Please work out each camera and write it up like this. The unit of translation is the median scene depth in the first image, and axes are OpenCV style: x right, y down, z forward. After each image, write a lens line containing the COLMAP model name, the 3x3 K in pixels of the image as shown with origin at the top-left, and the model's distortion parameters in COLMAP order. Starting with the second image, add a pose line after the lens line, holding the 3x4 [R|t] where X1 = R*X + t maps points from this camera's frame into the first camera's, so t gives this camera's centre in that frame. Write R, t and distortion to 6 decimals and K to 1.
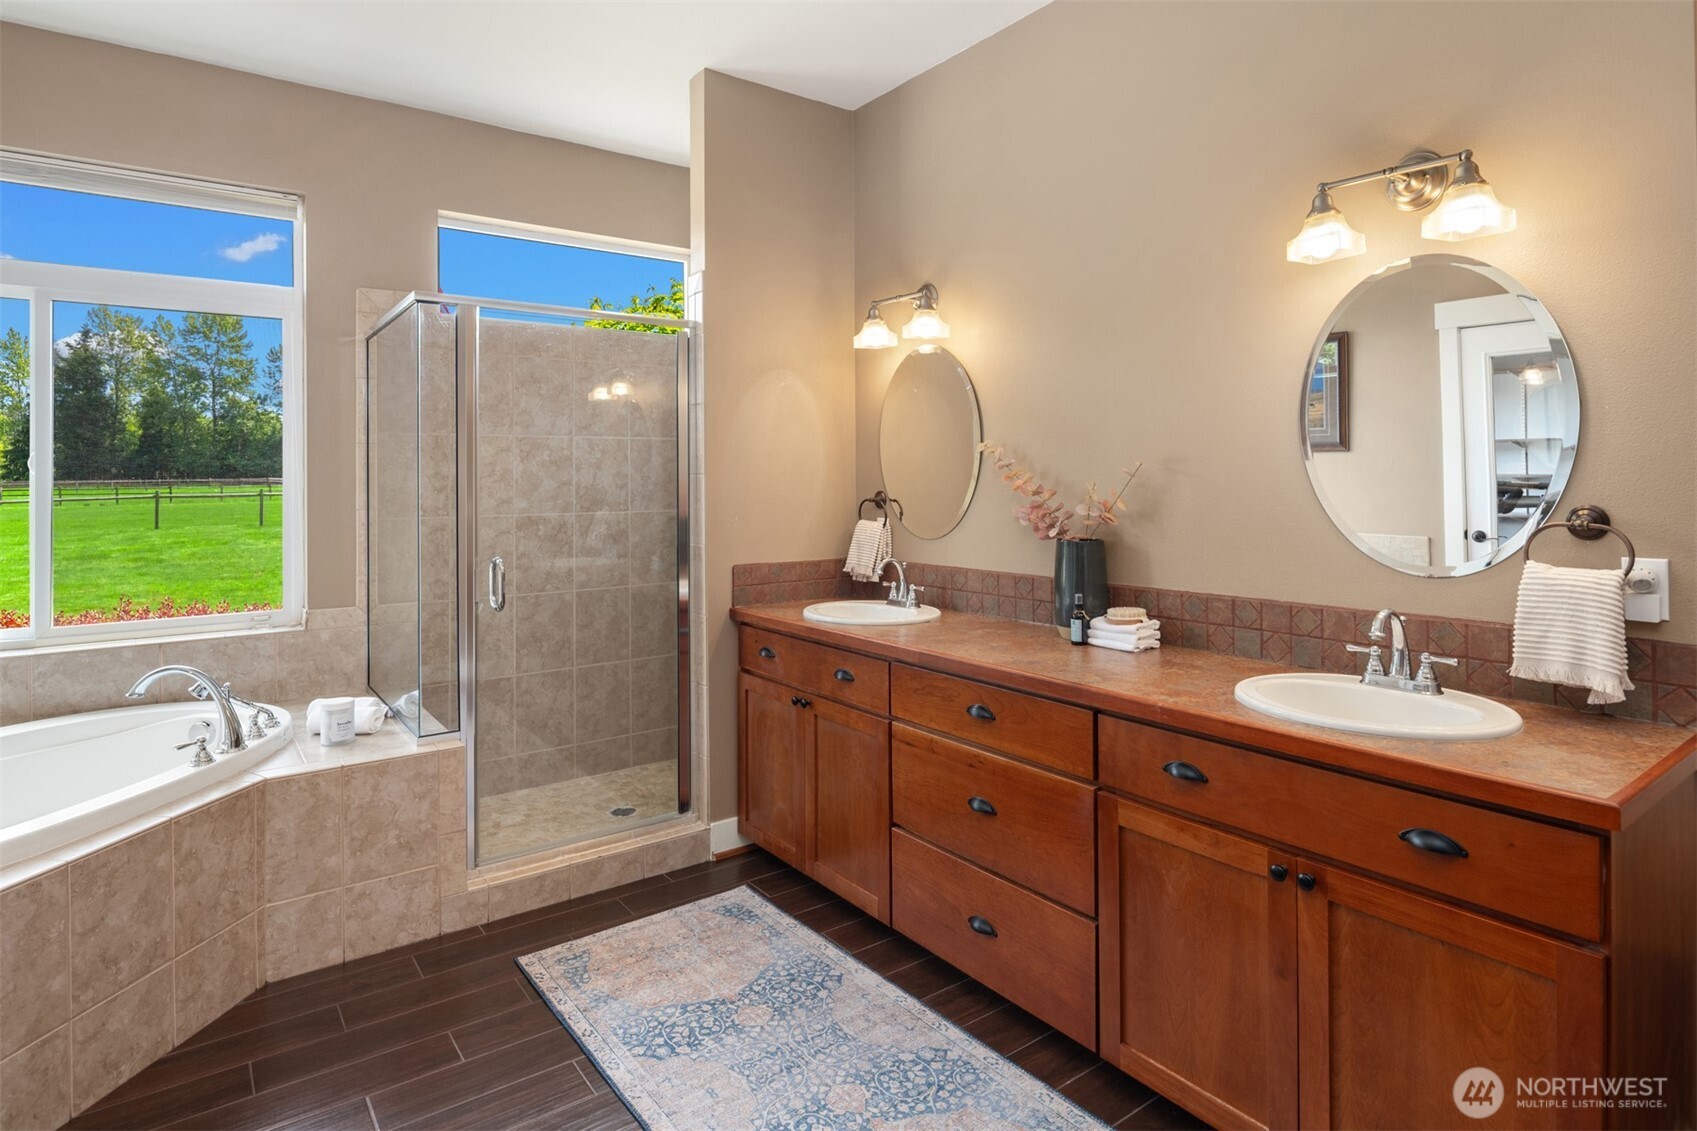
lens RADIAL K [[916.7, 0, 885.4], [0, 916.7, 478.4], [0, 0, 1]] dist [0.000762, -0.006302]
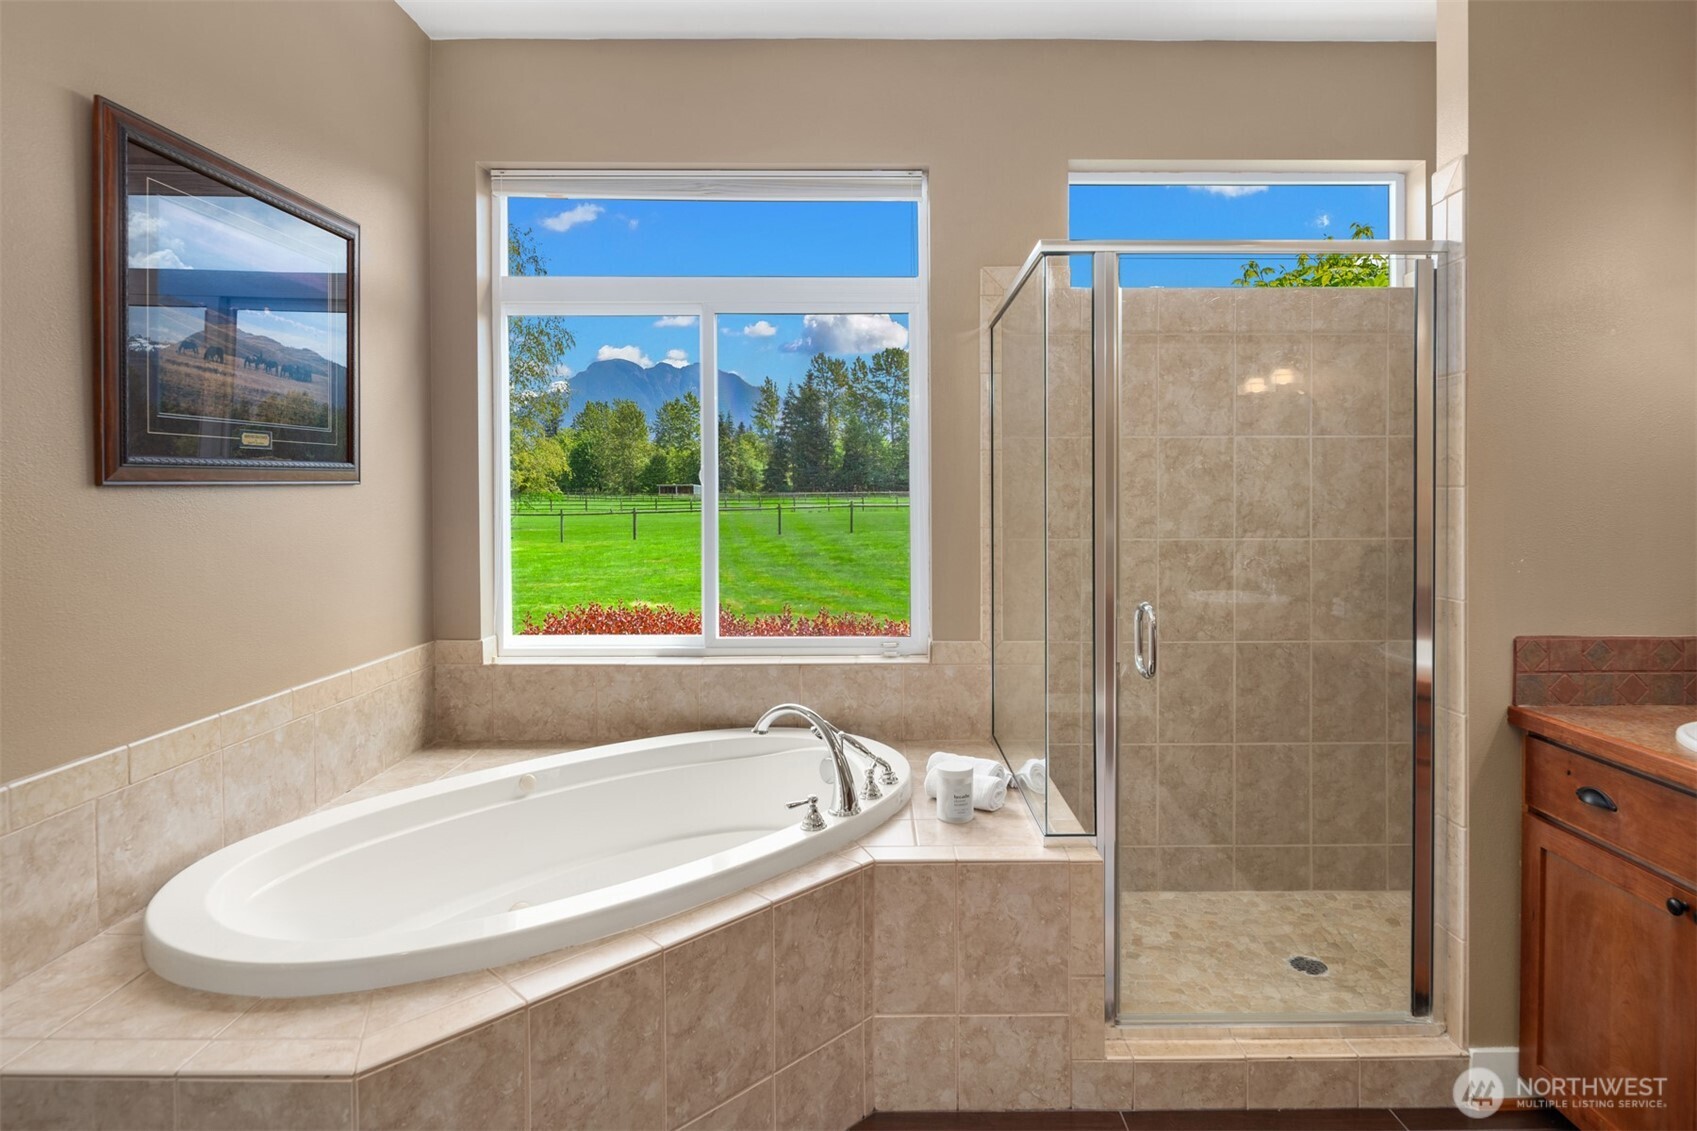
lens RADIAL K [[916.7, 0, 885.4], [0, 916.7, 478.4], [0, 0, 1]] dist [0.000762, -0.006302]
pose [[0.797661, -0.005491, -0.603081, -0.135965], [-0.003345, 0.999903, -0.013527, -0.000331], [0.603097, 0.012807, 0.797565, 0.271465]]
